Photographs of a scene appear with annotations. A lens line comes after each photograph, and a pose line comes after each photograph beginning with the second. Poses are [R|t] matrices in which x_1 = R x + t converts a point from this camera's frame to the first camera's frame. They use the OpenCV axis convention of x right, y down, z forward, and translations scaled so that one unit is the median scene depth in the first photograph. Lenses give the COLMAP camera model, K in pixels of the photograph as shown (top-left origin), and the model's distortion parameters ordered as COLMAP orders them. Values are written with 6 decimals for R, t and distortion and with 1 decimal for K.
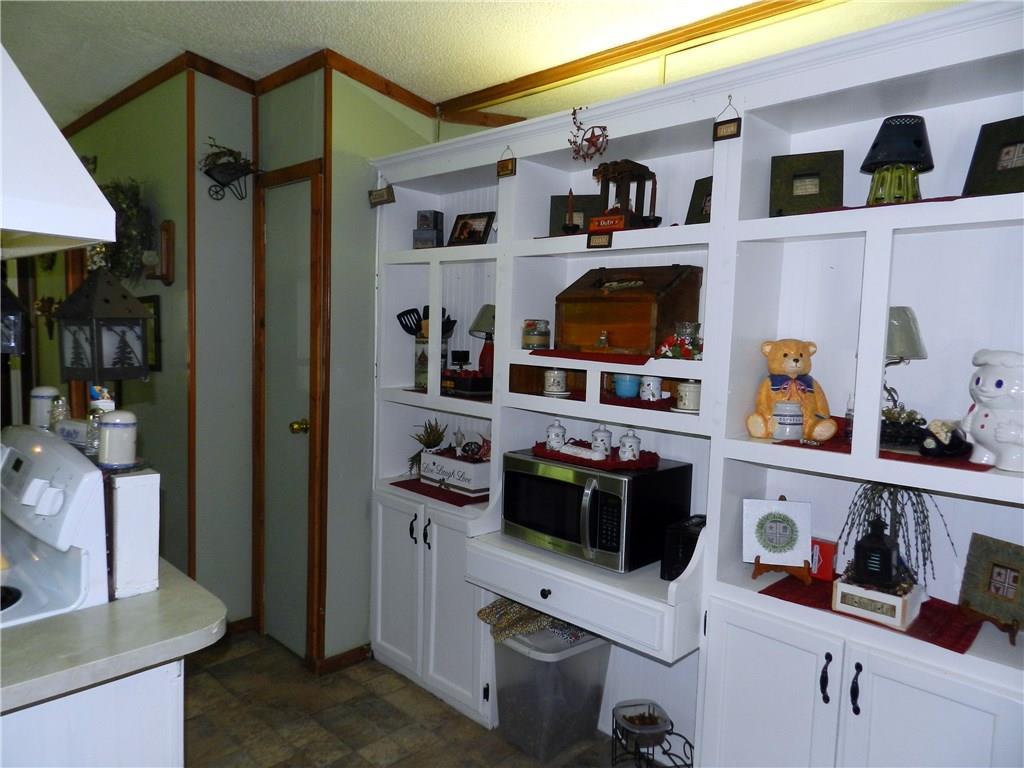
lens RADIAL K [[686.8, 0, 512.0], [0, 686.8, 384.0], [0, 0, 1]] dist [0.009841, -0.002074]
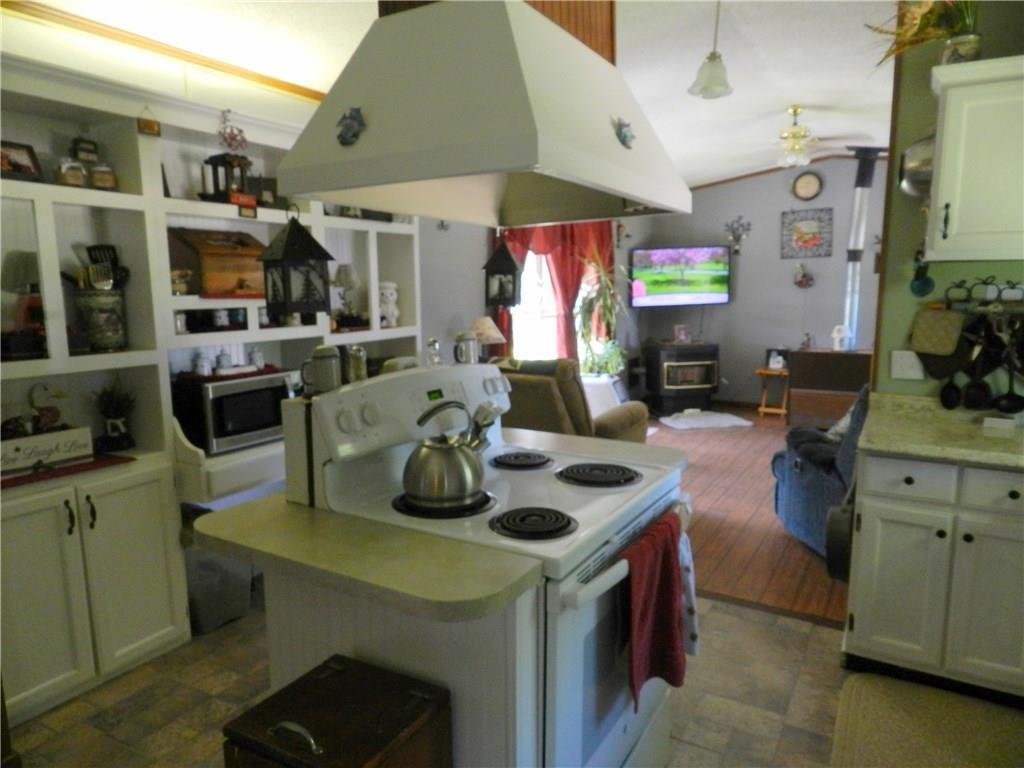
lens RADIAL K [[686.8, 0, 512.0], [0, 686.8, 384.0], [0, 0, 1]] dist [0.009841, -0.002074]
pose [[-0.226763, -0.155611, 0.961438, -1.181881], [0.094830, 0.978936, 0.180810, -0.059200], [-0.969322, 0.132174, -0.207230, 0.691292]]
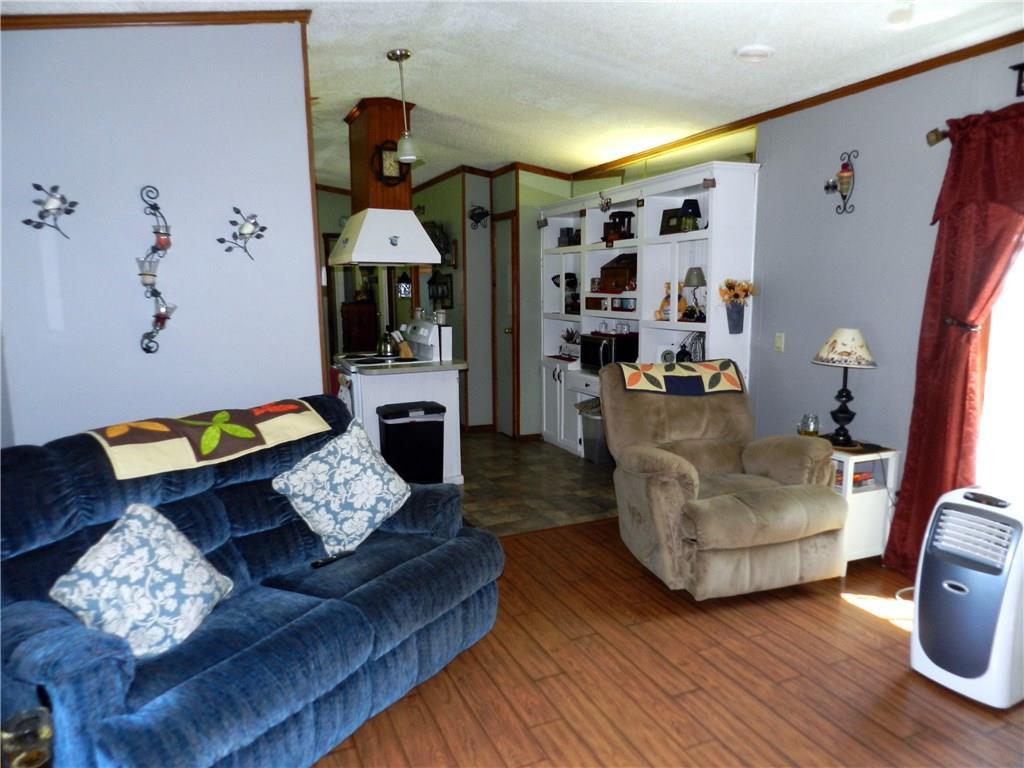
lens RADIAL K [[686.8, 0, 512.0], [0, 686.8, 384.0], [0, 0, 1]] dist [0.009841, -0.002074]
pose [[0.924368, 0.014035, -0.381244, 0.638331], [0.007241, 0.998498, 0.054317, 0.132082], [0.381433, -0.052969, 0.922877, -1.224779]]
